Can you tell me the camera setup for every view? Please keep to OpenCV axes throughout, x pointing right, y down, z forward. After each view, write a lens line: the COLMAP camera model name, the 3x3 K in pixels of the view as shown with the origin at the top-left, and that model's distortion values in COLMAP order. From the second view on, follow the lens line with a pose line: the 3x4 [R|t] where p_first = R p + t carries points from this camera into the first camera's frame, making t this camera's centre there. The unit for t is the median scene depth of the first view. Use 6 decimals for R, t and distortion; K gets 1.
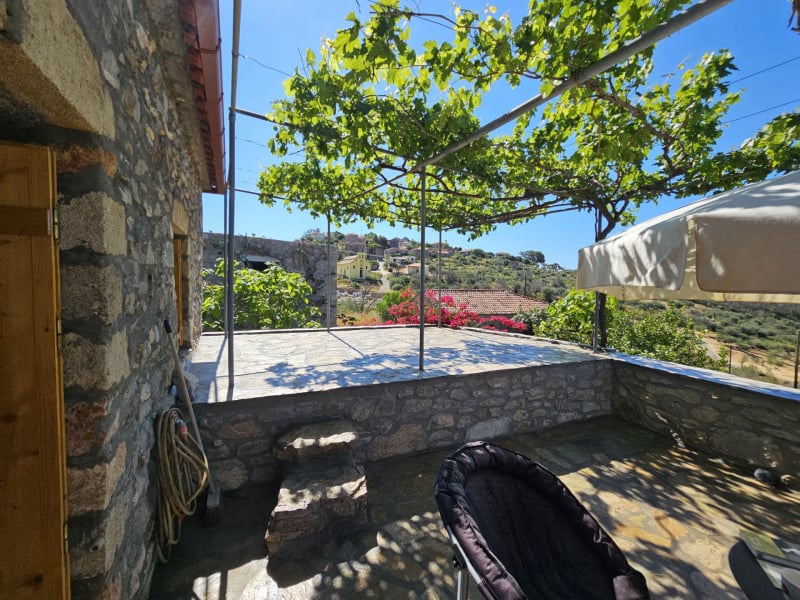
lens RADIAL K [[327.4, 0, 399.9], [0, 327.4, 297.0], [0, 0, 1]] dist [-0.005766, 0.002253]
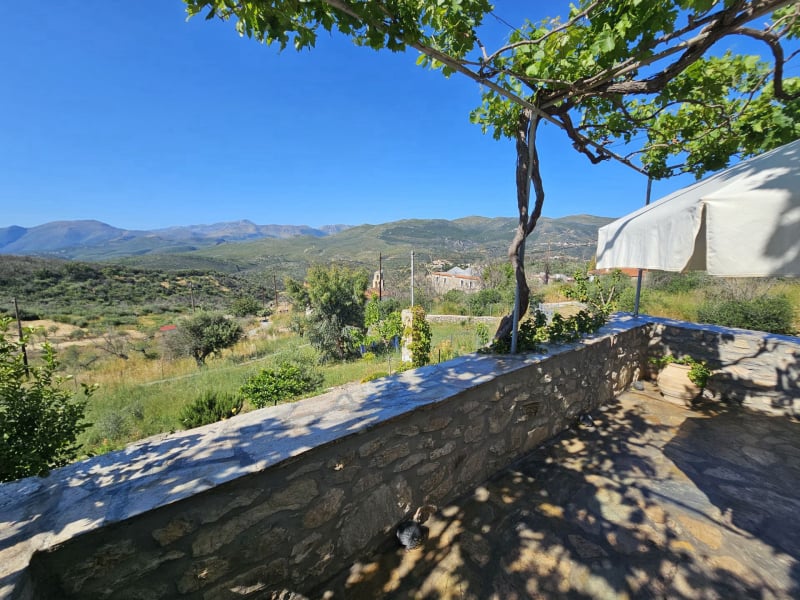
lens RADIAL K [[327.4, 0, 400.5], [0, 327.4, 294.9], [0, 0, 1]] dist [-0.005766, 0.002253]
pose [[-0.220424, -0.144897, 0.964582, 0.486489], [0.048695, 0.986037, 0.159247, -0.026582], [-0.974188, 0.082072, -0.210290, 0.968673]]
